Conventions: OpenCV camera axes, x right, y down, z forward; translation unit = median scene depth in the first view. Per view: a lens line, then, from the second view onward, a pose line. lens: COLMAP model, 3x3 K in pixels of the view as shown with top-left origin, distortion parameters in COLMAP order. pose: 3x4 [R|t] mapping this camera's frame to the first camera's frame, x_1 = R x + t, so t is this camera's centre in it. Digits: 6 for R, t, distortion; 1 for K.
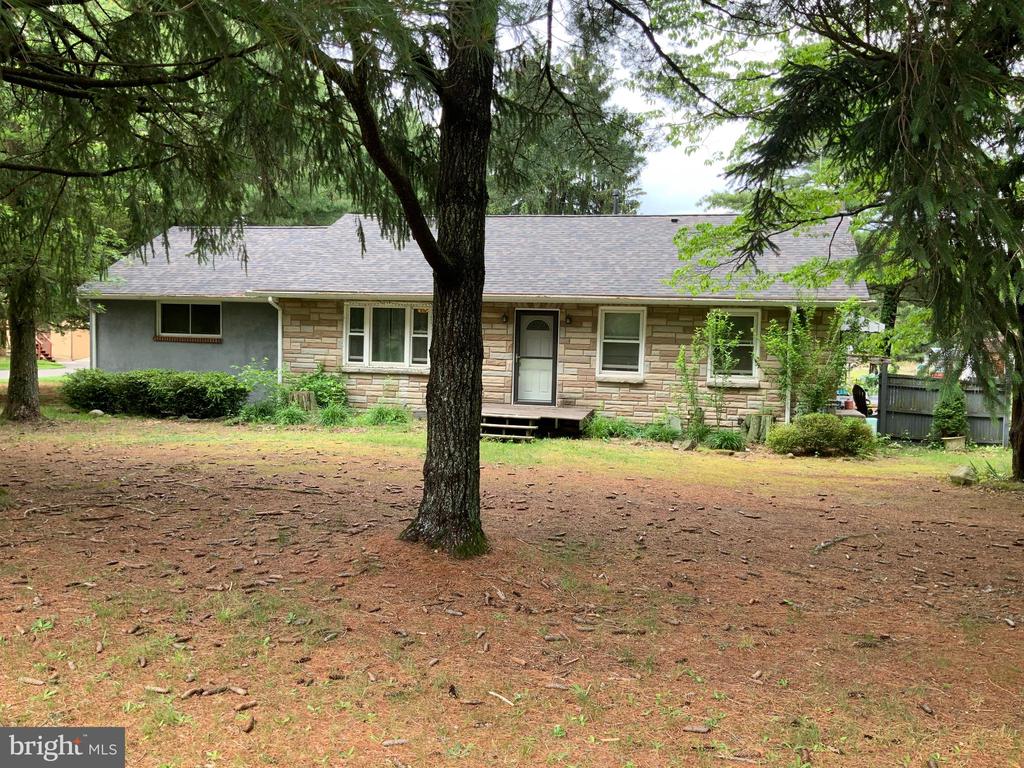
lens RADIAL K [[846.4, 0, 509.9], [0, 846.4, 384.7], [0, 0, 1]] dist [0.050439, -0.016446]
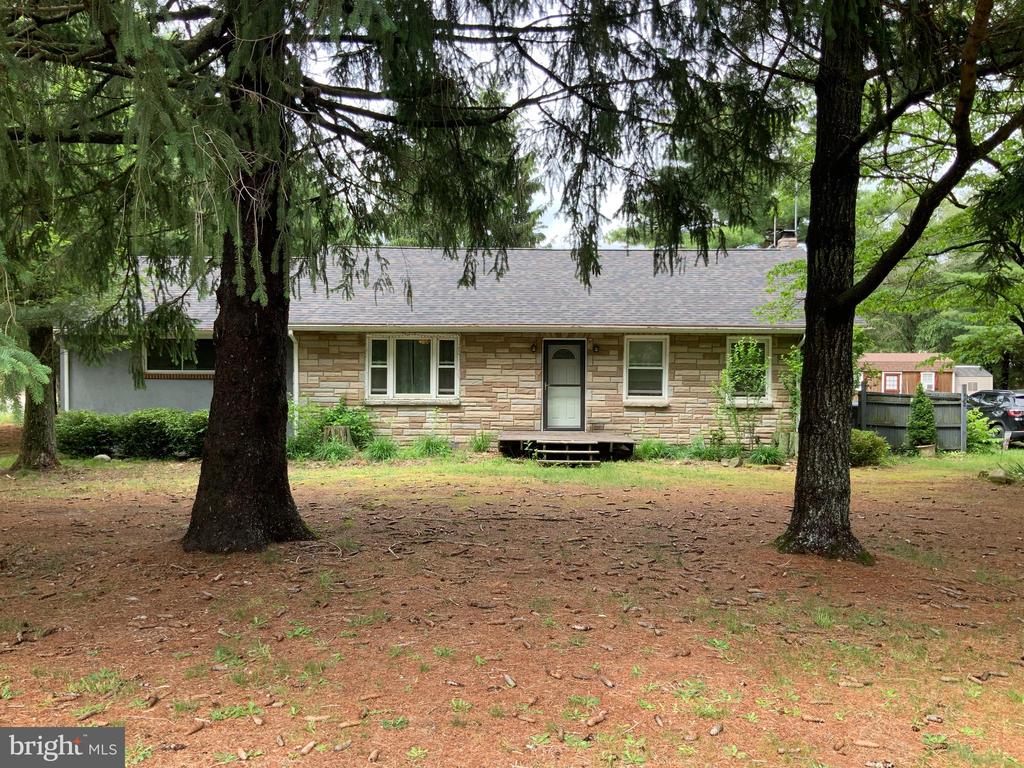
lens RADIAL K [[846.4, 0, 510.0], [0, 846.4, 385.0], [0, 0, 1]] dist [0.050439, -0.016446]
pose [[0.974443, -0.025697, 0.223162, -0.269519], [0.032911, 0.999047, -0.028669, -0.004926], [-0.222213, 0.035281, 0.974360, 0.002147]]
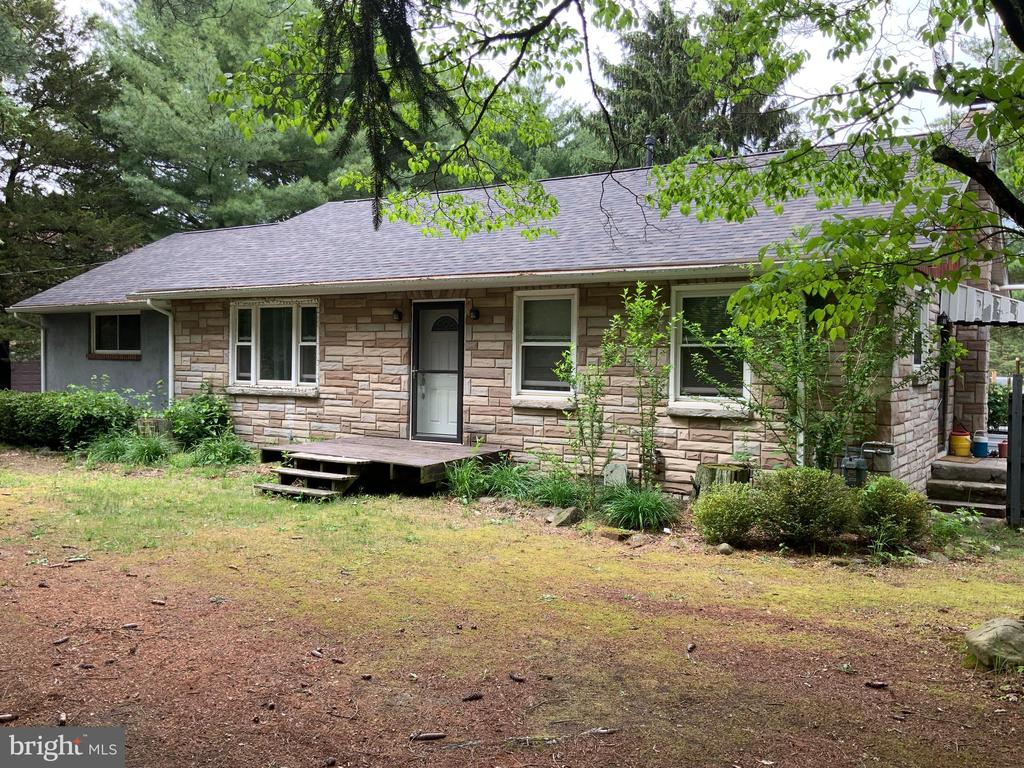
lens RADIAL K [[846.4, 0, 514.0], [0, 846.4, 385.4], [0, 0, 1]] dist [0.050439, -0.016446]
pose [[0.945291, -0.004937, -0.326190, 0.313528], [-0.006776, 0.999373, -0.034762, 0.002358], [0.326157, 0.035070, 0.944665, 0.384389]]
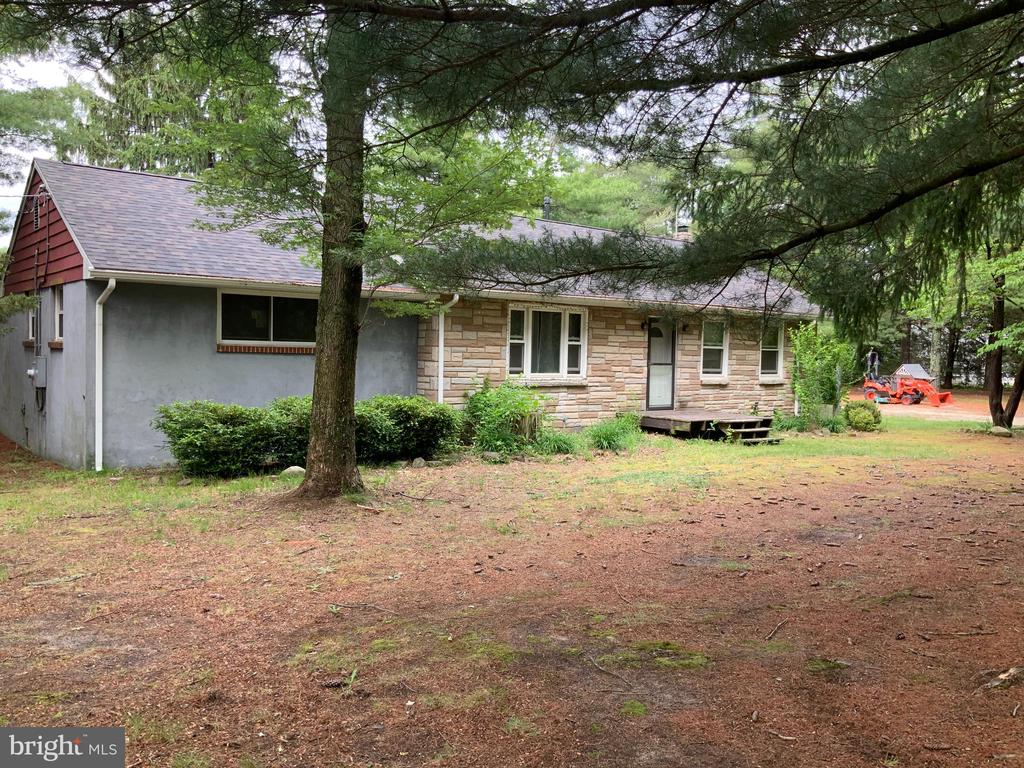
lens RADIAL K [[846.4, 0, 511.8], [0, 846.4, 382.5], [0, 0, 1]] dist [0.050439, -0.016446]
pose [[0.615612, -0.043030, 0.786874, -0.903770], [0.037864, 0.998970, 0.025005, -0.042727], [-0.787140, 0.014401, 0.616607, 0.514769]]
